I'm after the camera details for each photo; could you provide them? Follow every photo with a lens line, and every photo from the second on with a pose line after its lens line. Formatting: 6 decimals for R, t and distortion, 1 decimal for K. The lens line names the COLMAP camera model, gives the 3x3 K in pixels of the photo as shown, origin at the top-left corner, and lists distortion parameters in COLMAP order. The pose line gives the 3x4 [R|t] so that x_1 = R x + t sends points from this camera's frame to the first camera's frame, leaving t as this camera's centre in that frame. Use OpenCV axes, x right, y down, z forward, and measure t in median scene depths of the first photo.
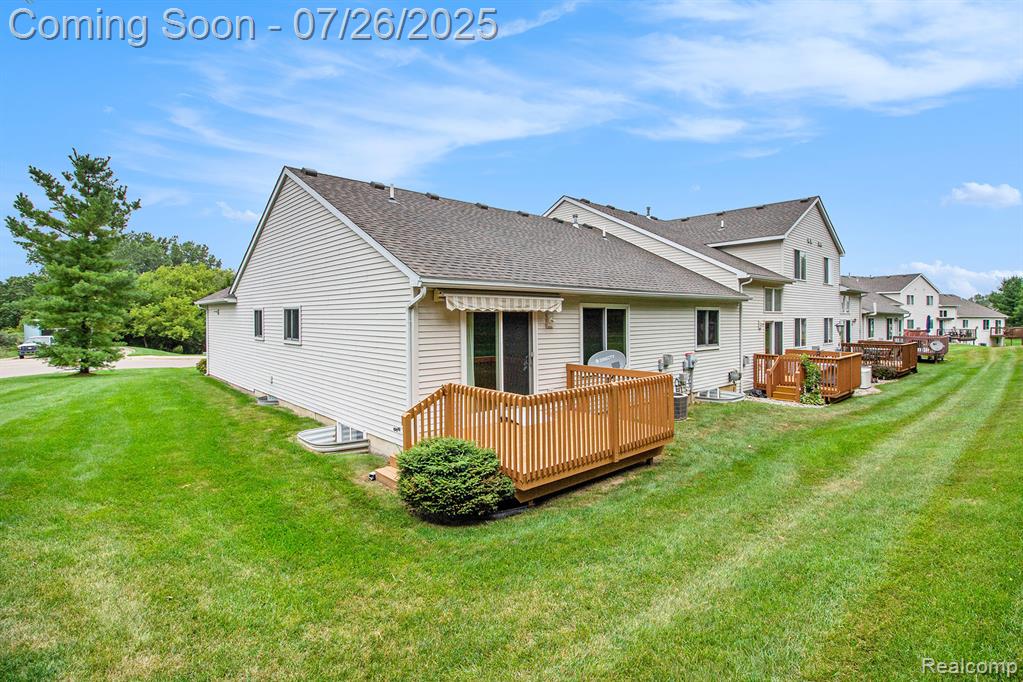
lens RADIAL K [[546.0, 0, 511.5], [0, 546.0, 341.0], [0, 0, 1]] dist [-0.014879, -0.000365]
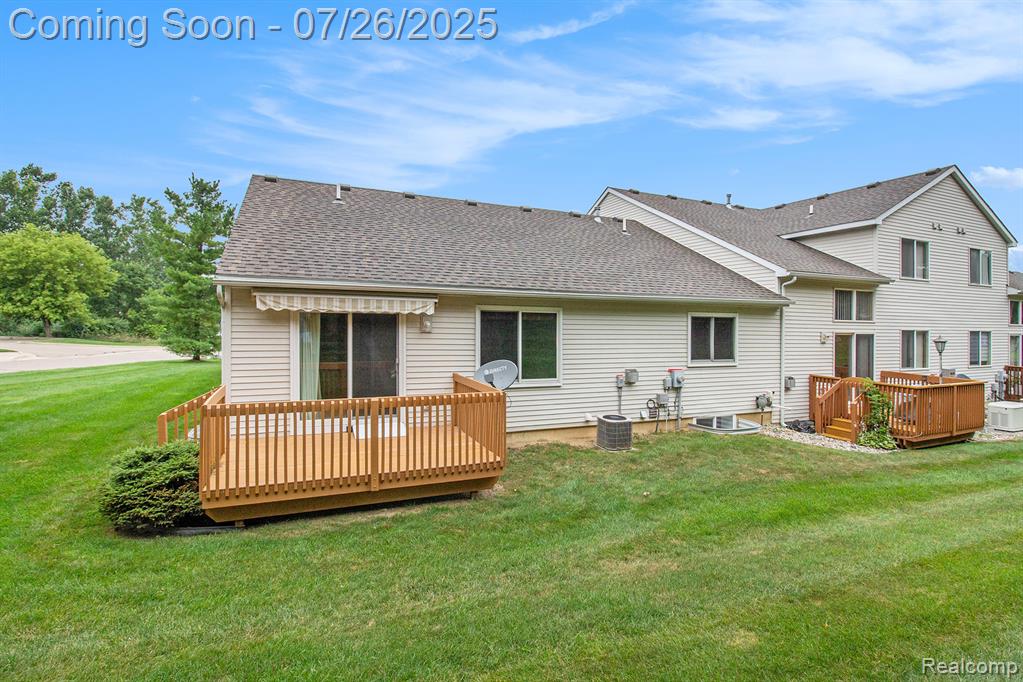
lens RADIAL K [[546.0, 0, 511.5], [0, 546.0, 341.0], [0, 0, 1]] dist [-0.014879, -0.000365]
pose [[0.936301, 0.033812, -0.349566, 0.344488], [-0.035908, 0.999355, 0.000484, -0.010062], [0.349357, 0.012099, 0.936912, 0.139816]]
